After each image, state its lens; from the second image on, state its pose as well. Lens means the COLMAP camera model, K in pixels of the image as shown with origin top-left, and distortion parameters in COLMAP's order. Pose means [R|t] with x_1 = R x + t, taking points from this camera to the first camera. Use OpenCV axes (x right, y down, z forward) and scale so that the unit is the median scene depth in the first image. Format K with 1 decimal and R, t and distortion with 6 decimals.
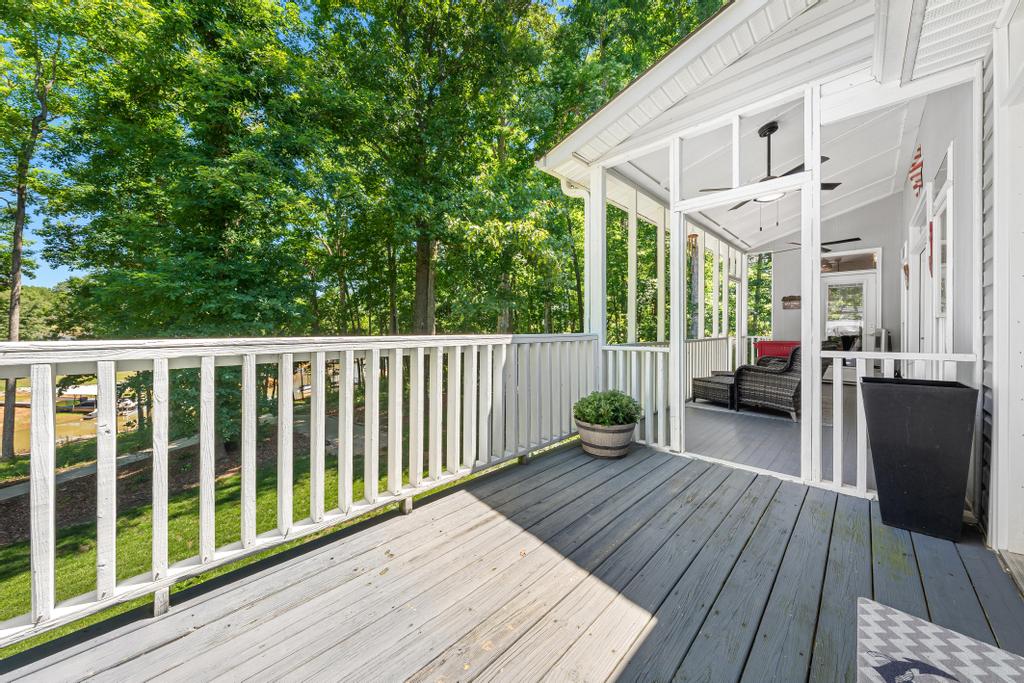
lens RADIAL K [[343.3, 0, 513.6], [0, 343.3, 331.9], [0, 0, 1]] dist [-0.002814, 0.000007]
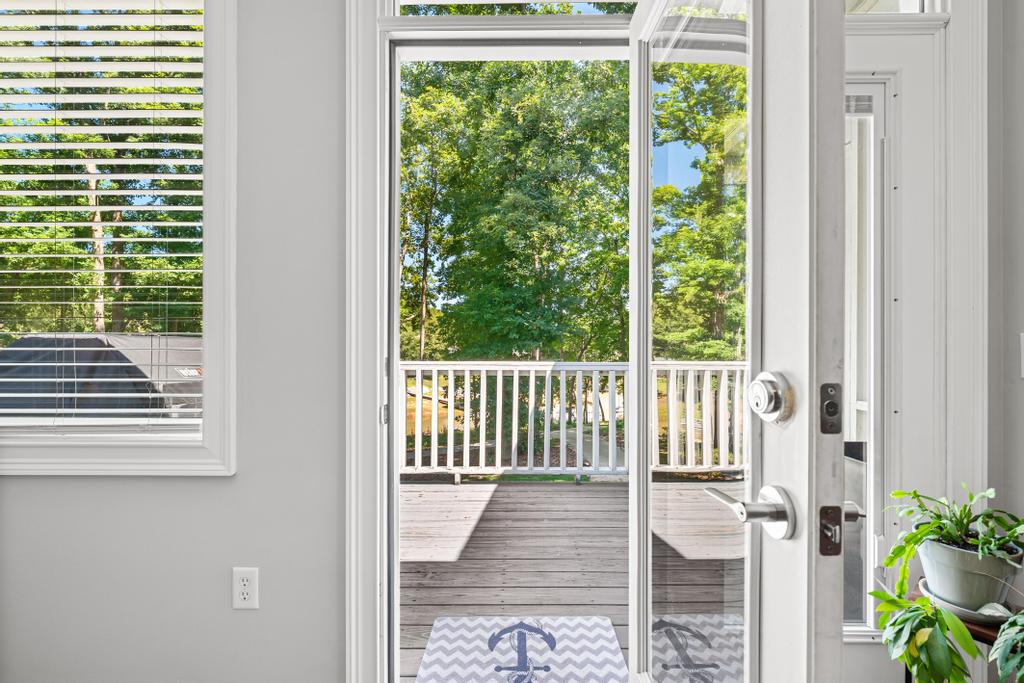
lens RADIAL K [[439.2, 0, 516.3], [0, 439.2, 343.4], [0, 0, 1]] dist [-0.000964, -0.000066]
pose [[0.702319, -0.004284, -0.711850, 1.250119], [0.000916, 0.999987, -0.005114, -0.061042], [0.711862, 0.002939, 0.702313, -0.132203]]
